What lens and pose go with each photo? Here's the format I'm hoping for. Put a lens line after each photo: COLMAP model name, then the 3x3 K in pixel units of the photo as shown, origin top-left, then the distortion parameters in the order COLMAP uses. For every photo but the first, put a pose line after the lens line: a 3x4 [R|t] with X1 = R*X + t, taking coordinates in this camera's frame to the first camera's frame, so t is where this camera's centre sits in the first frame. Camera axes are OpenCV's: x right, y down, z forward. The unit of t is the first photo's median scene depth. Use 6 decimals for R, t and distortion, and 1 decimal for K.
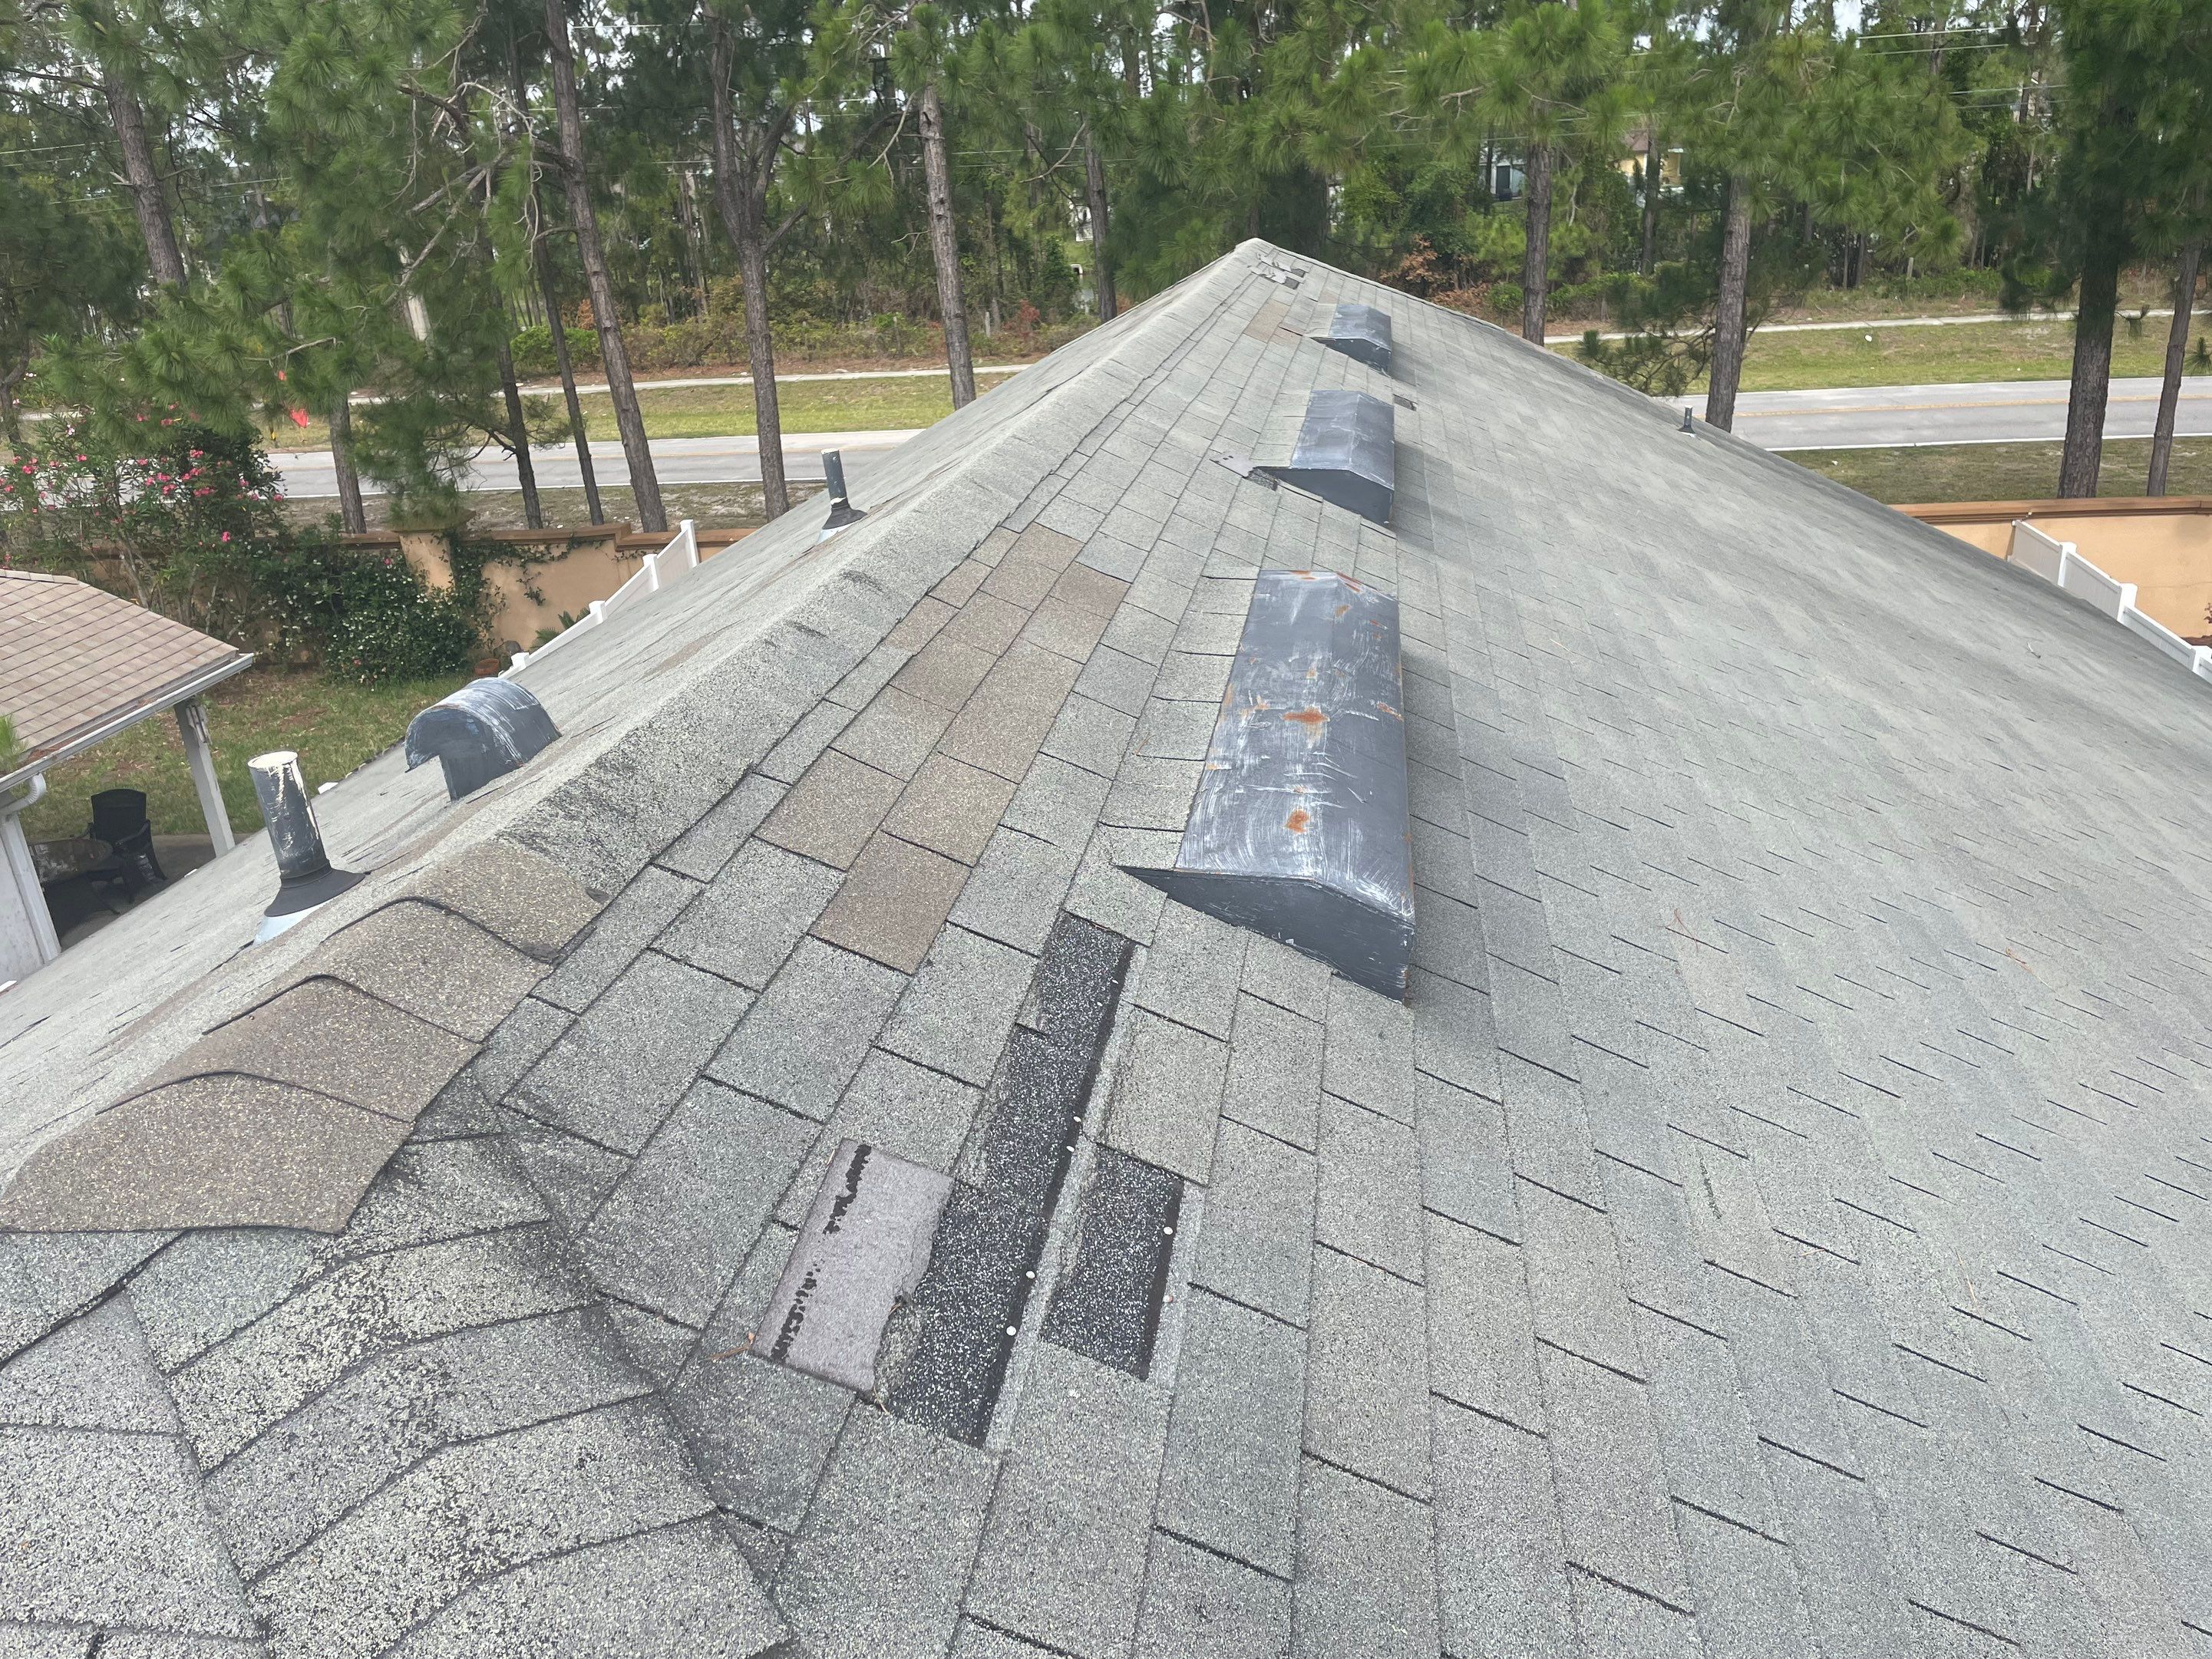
lens RADIAL K [[1698.7, 0, 1106.0], [0, 1698.7, 829.5], [0, 0, 1]] dist [0.094454, -0.157611]
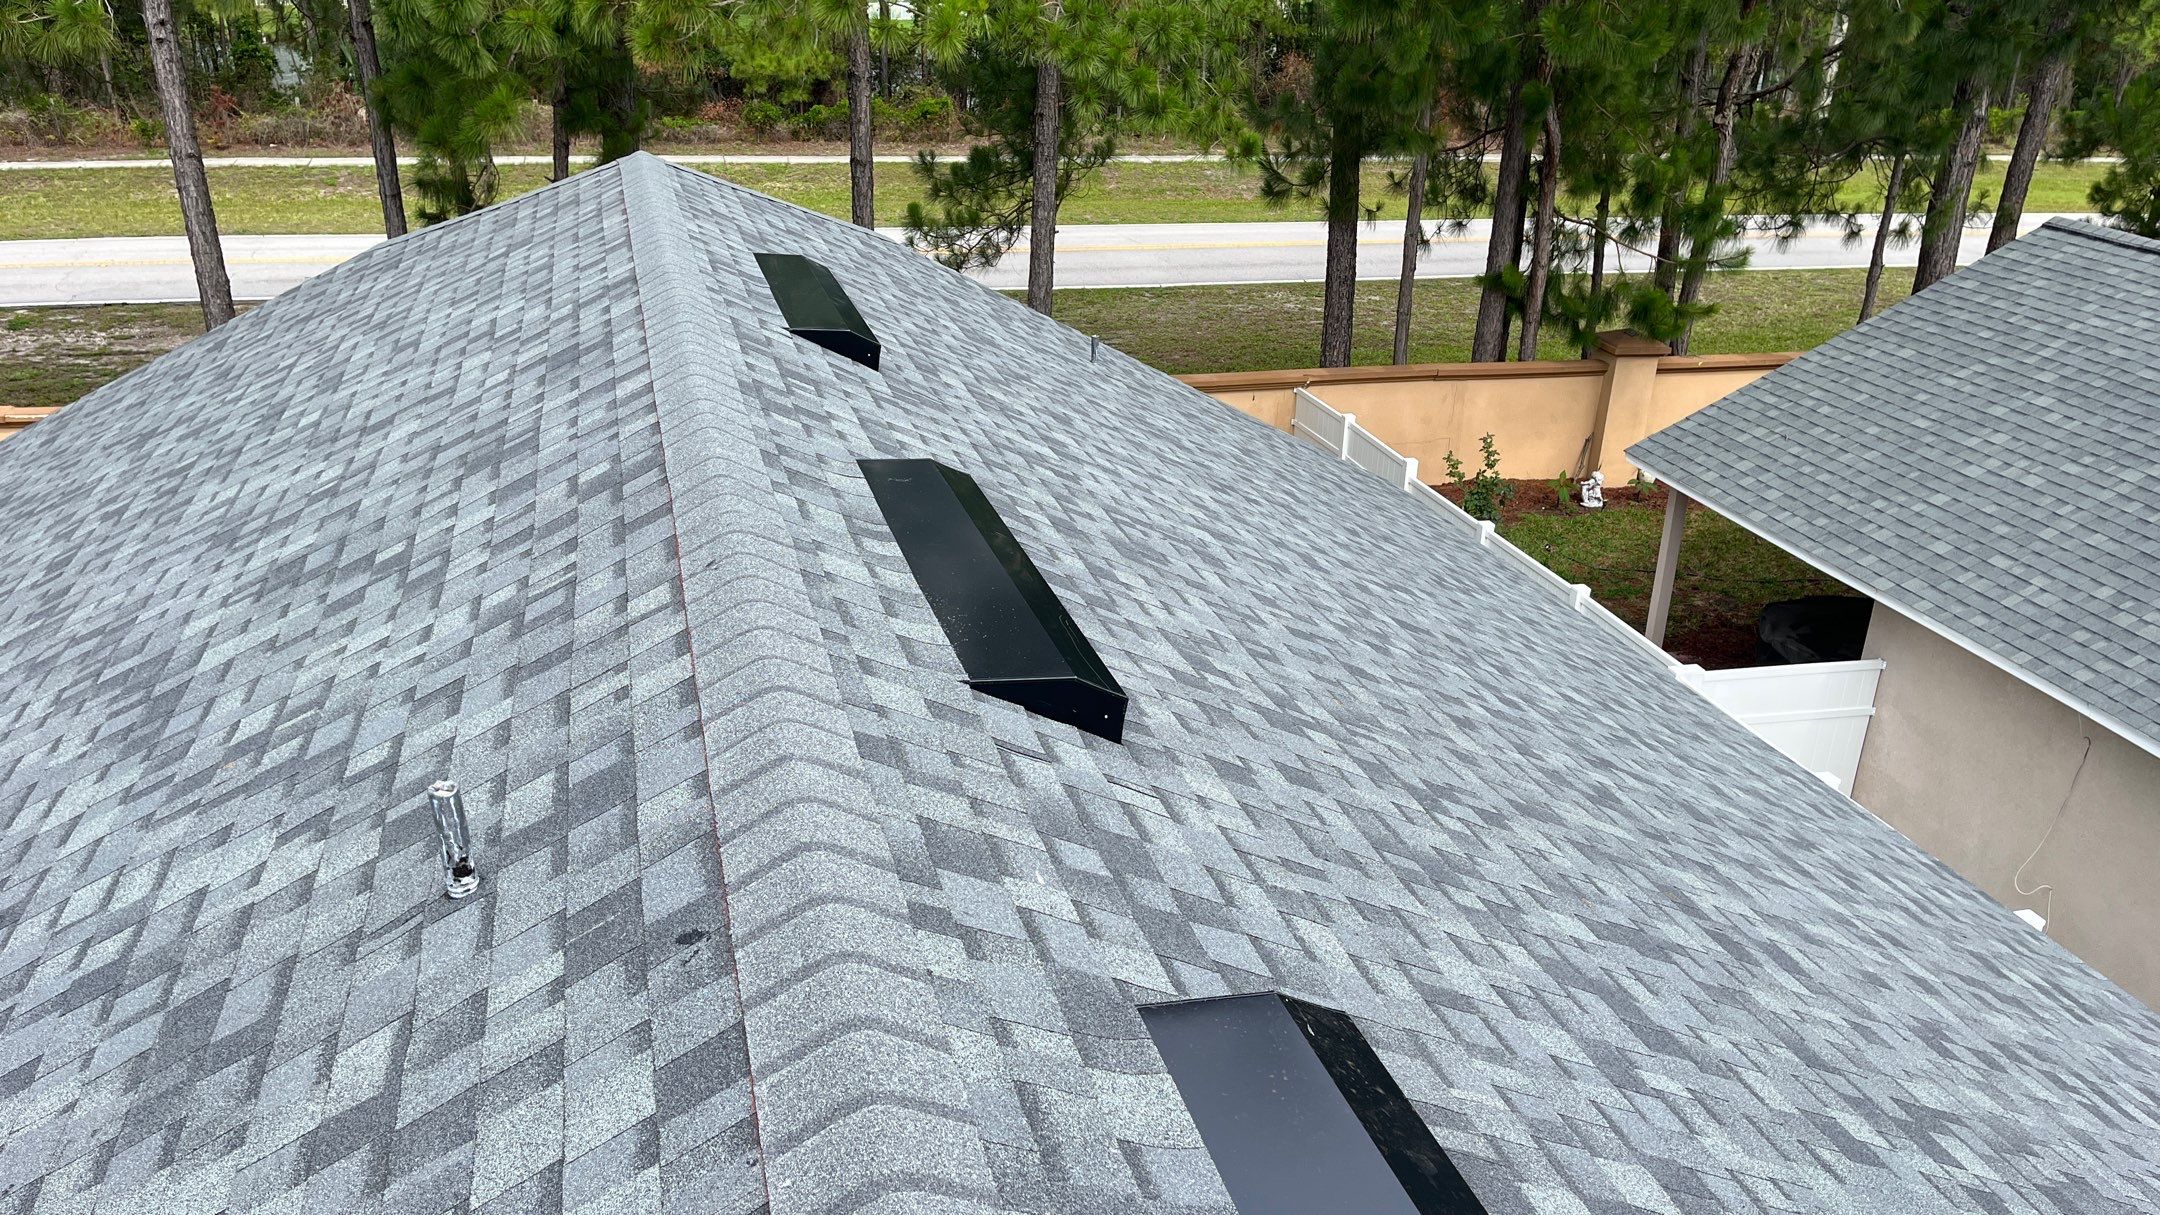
lens RADIAL K [[1674.5, 0, 1080.0], [0, 1674.5, 607.5], [0, 0, 1]] dist [0.001919, 0.001346]
pose [[0.909913, -0.074804, 0.407999, -0.042882], [0.073644, 0.997112, 0.018575, -0.062072], [-0.408210, 0.013145, 0.912793, 0.069291]]
